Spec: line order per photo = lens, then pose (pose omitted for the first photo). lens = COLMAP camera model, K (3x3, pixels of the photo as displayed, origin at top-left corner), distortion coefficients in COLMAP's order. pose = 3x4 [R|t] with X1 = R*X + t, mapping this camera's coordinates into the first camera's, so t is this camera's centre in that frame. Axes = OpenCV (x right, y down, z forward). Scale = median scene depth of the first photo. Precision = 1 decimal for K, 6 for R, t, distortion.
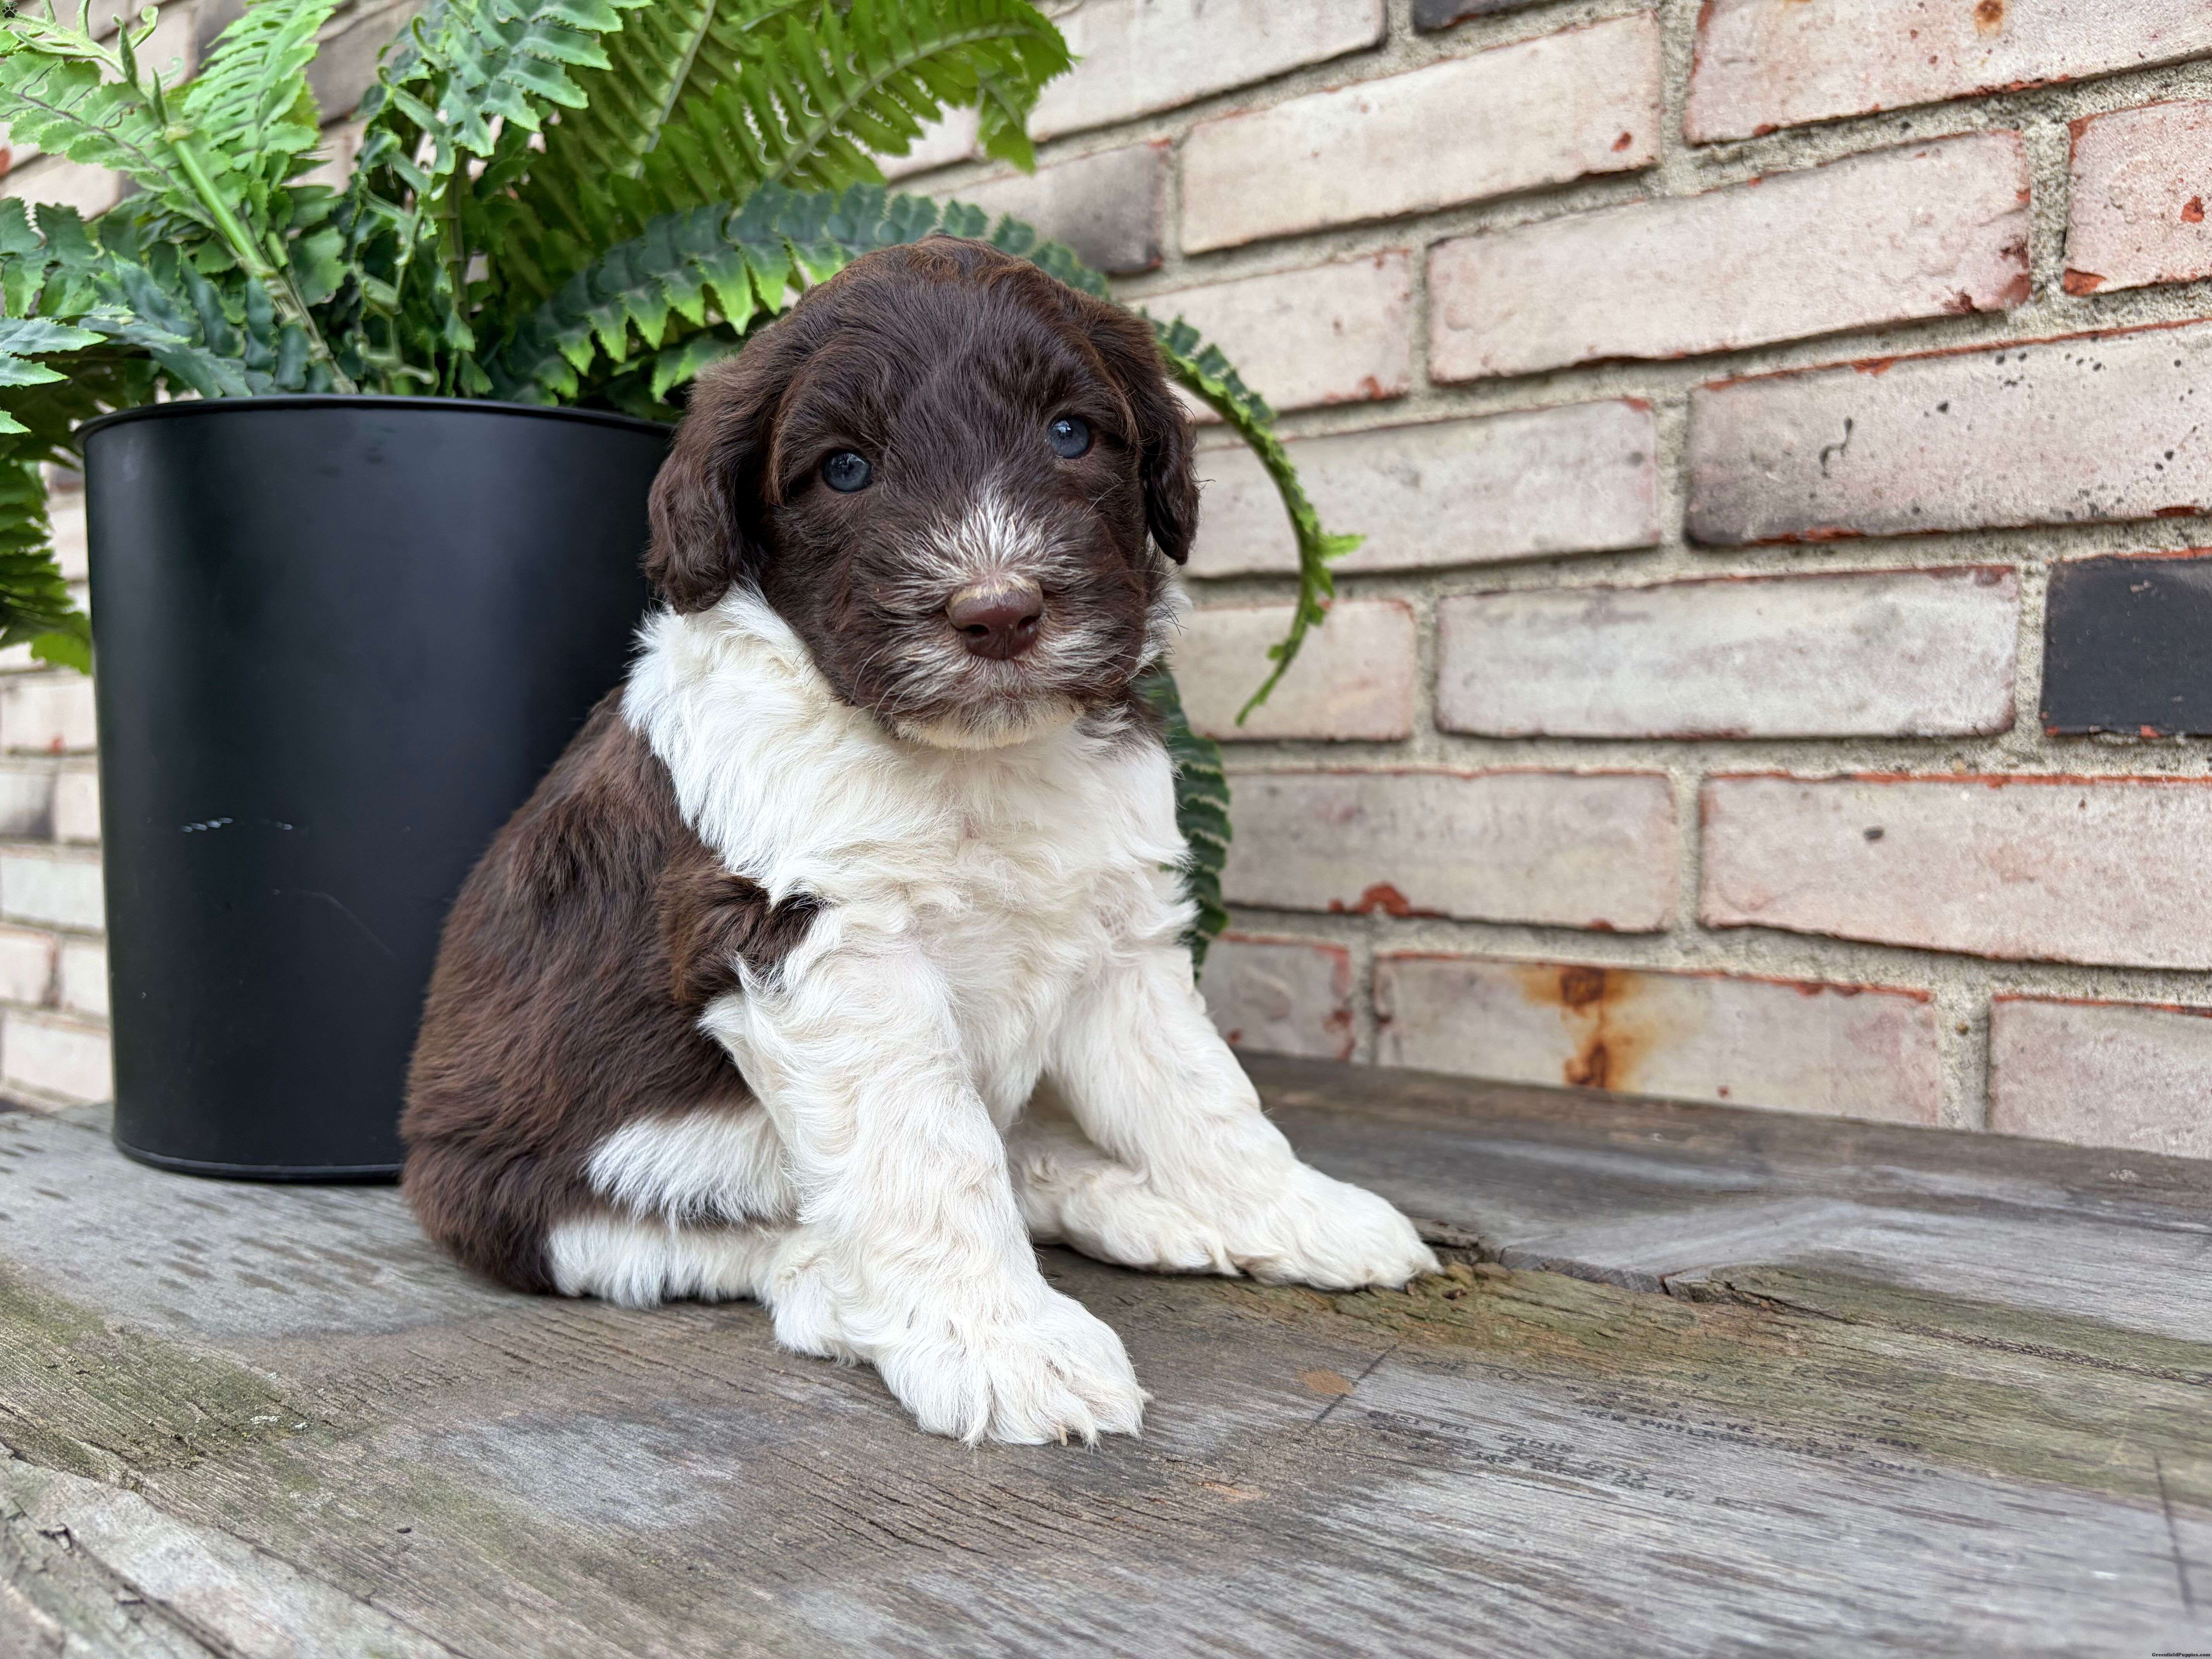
lens RADIAL K [[1698.7, 0, 1093.0], [0, 1698.7, 825.8], [0, 0, 1]] dist [0.003393, -0.006963]
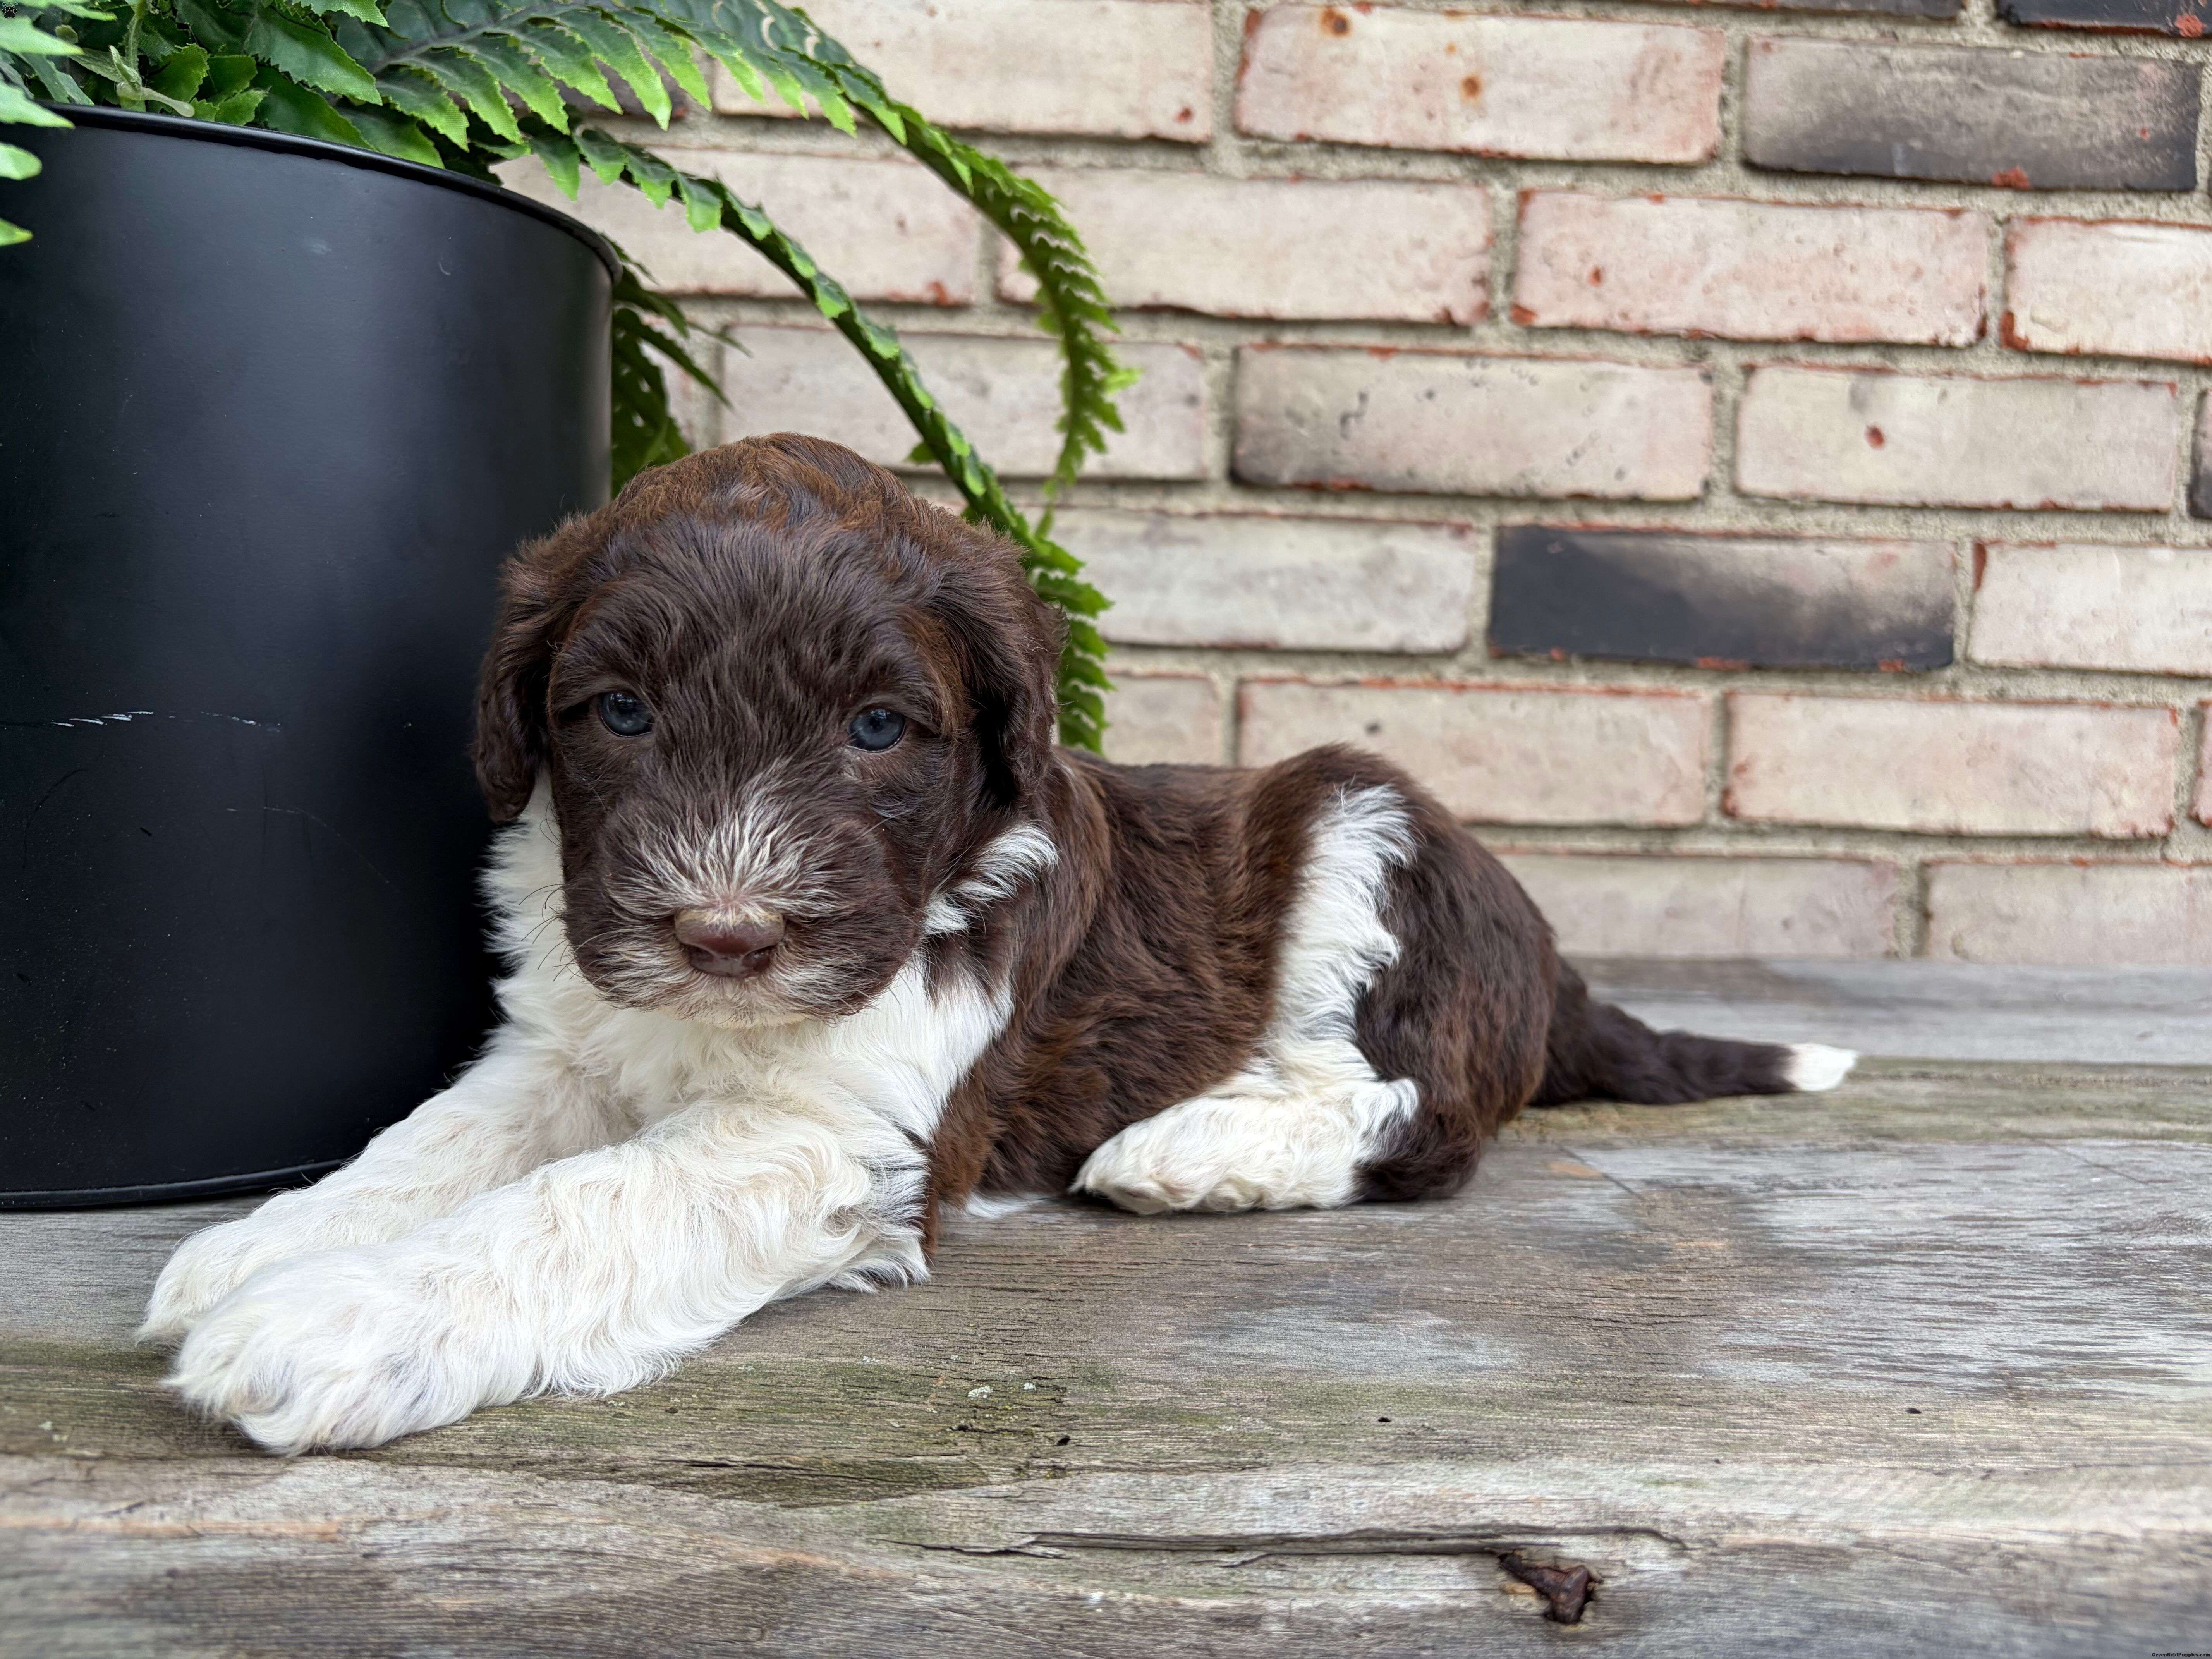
lens RADIAL K [[1698.7, 0, 1093.0], [0, 1698.7, 825.8], [0, 0, 1]] dist [0.003393, -0.006963]
pose [[0.774152, -0.036701, 0.631935, -0.532780], [-0.006623, 0.997794, 0.066062, -0.004229], [-0.632966, -0.055327, 0.772200, 0.153904]]
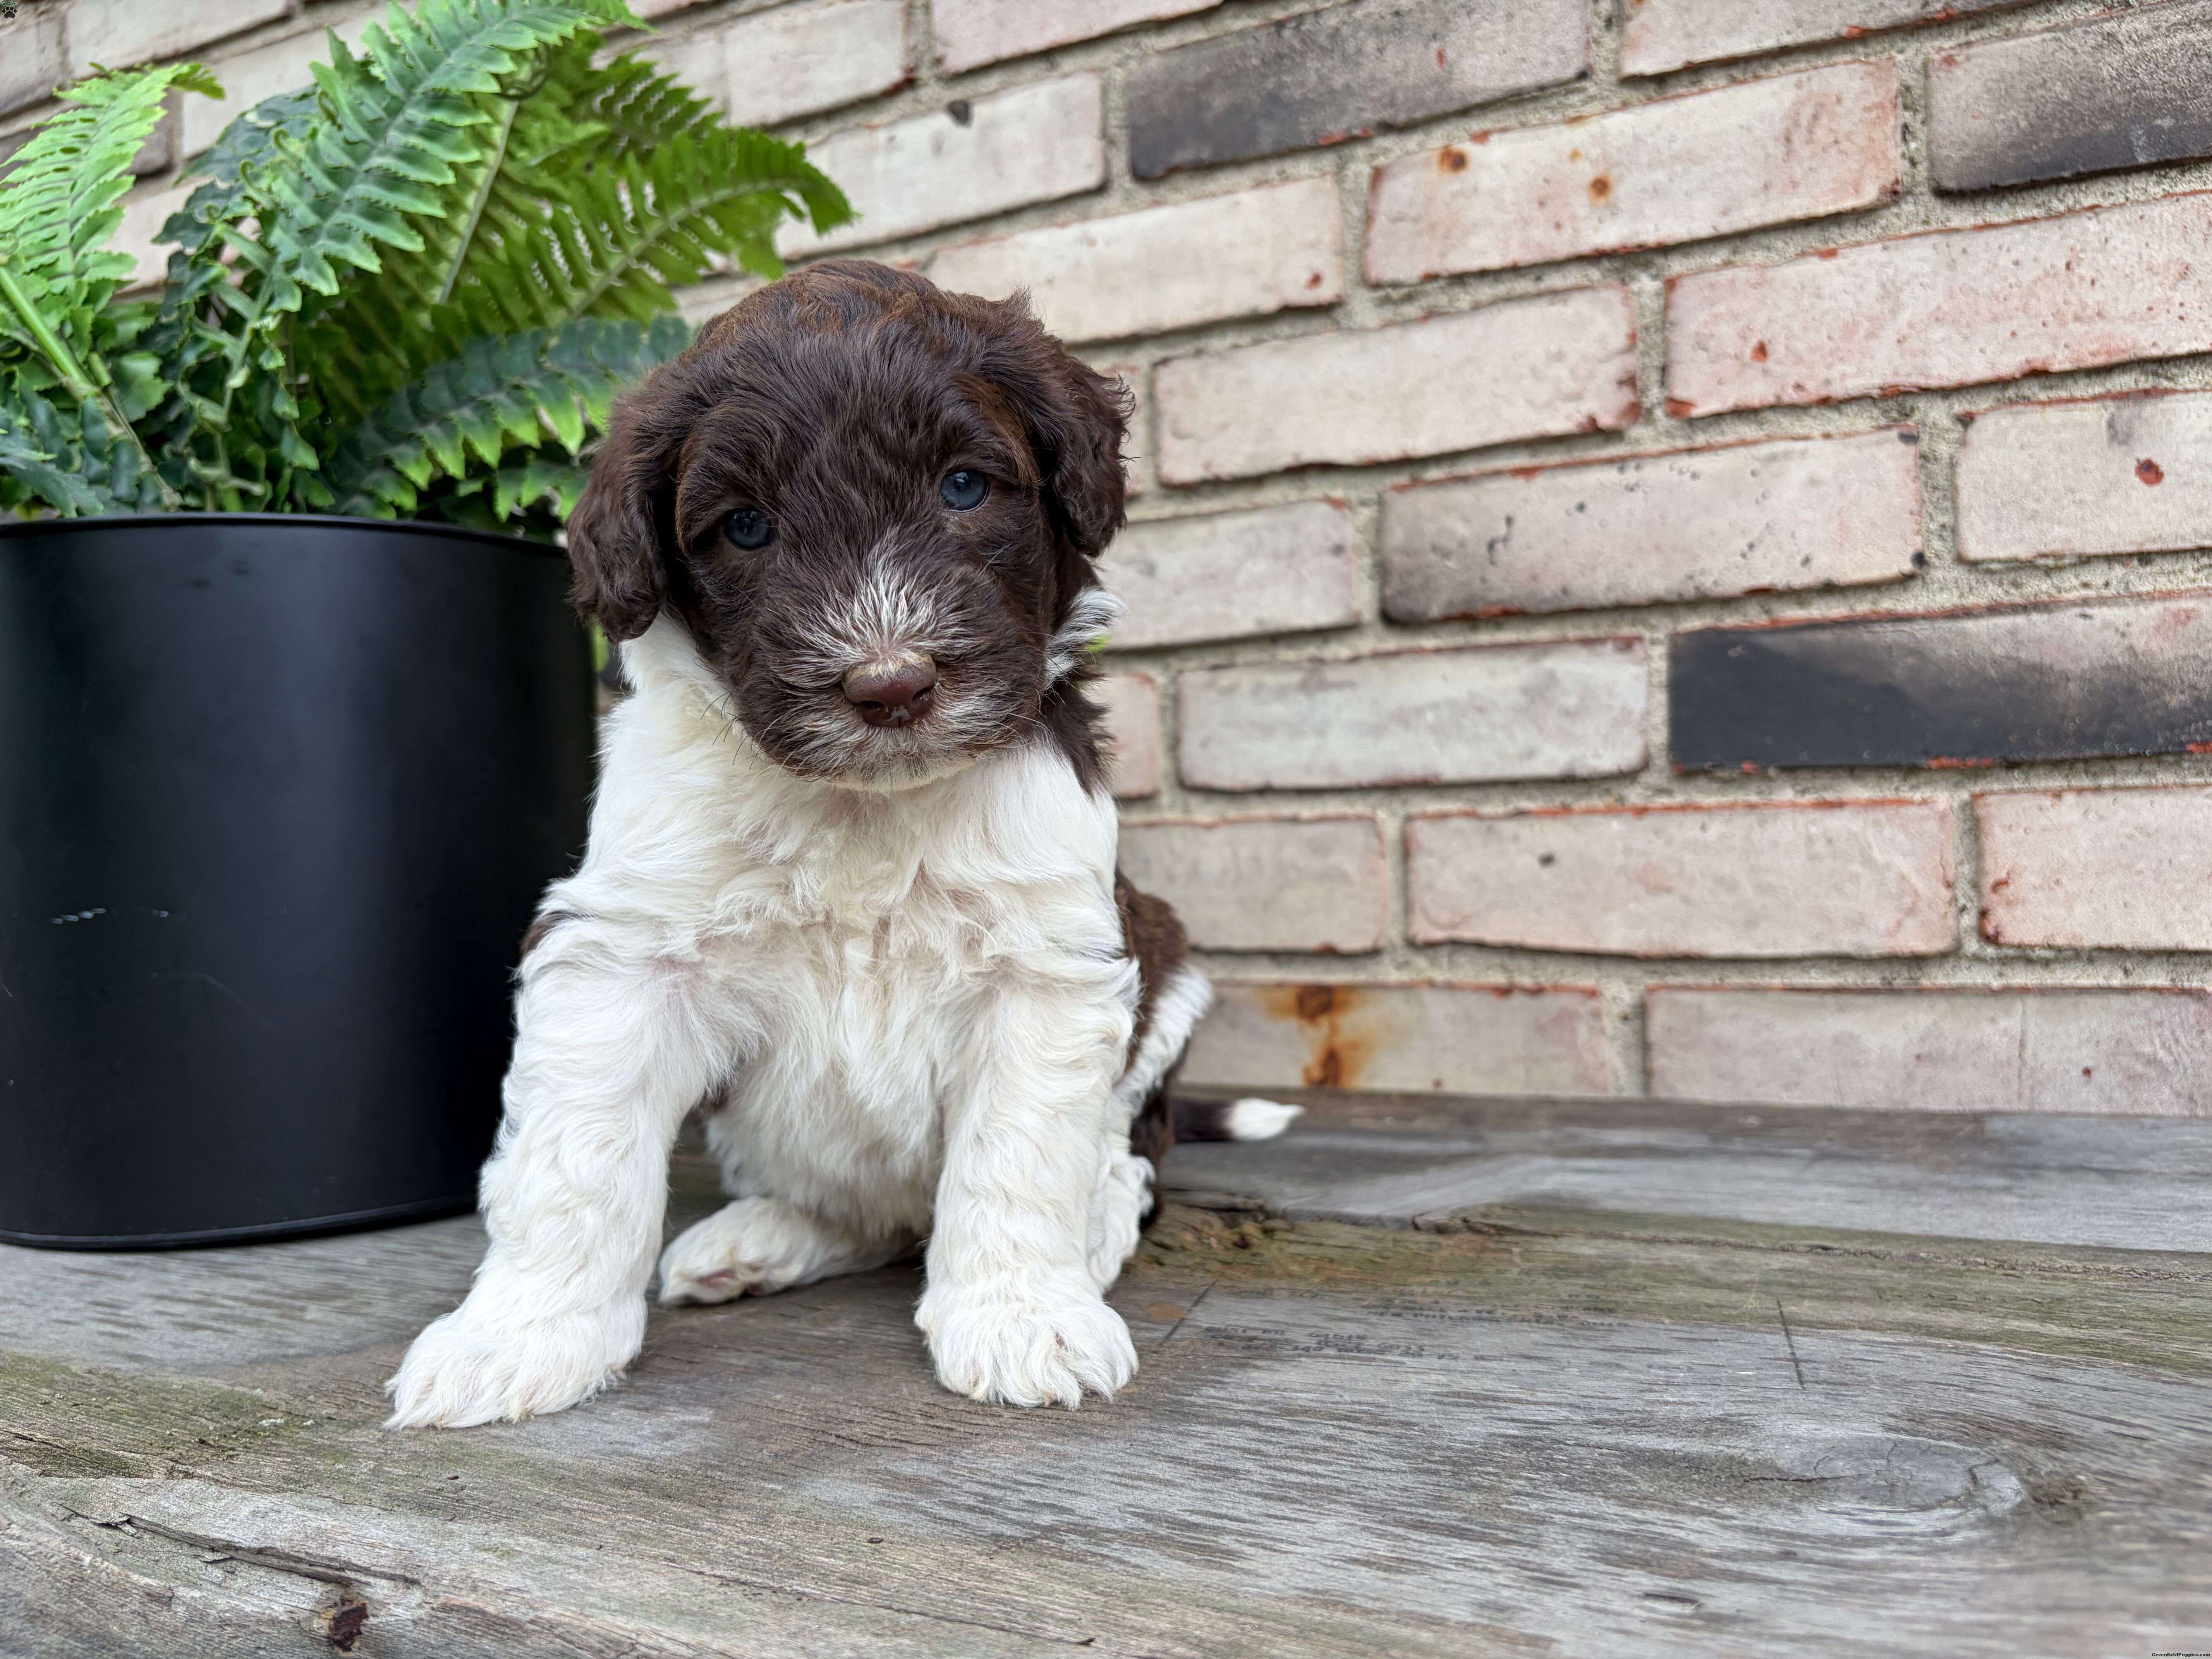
lens RADIAL K [[1694.9, 0, 1106.0], [0, 1694.9, 829.5], [0, 0, 1]] dist [-0.000439, -0.005741]
pose [[0.982104, -0.040040, 0.184035, -0.069189], [0.046450, 0.998450, -0.030653, 0.006282], [-0.182522, 0.038653, 0.982442, -0.126990]]
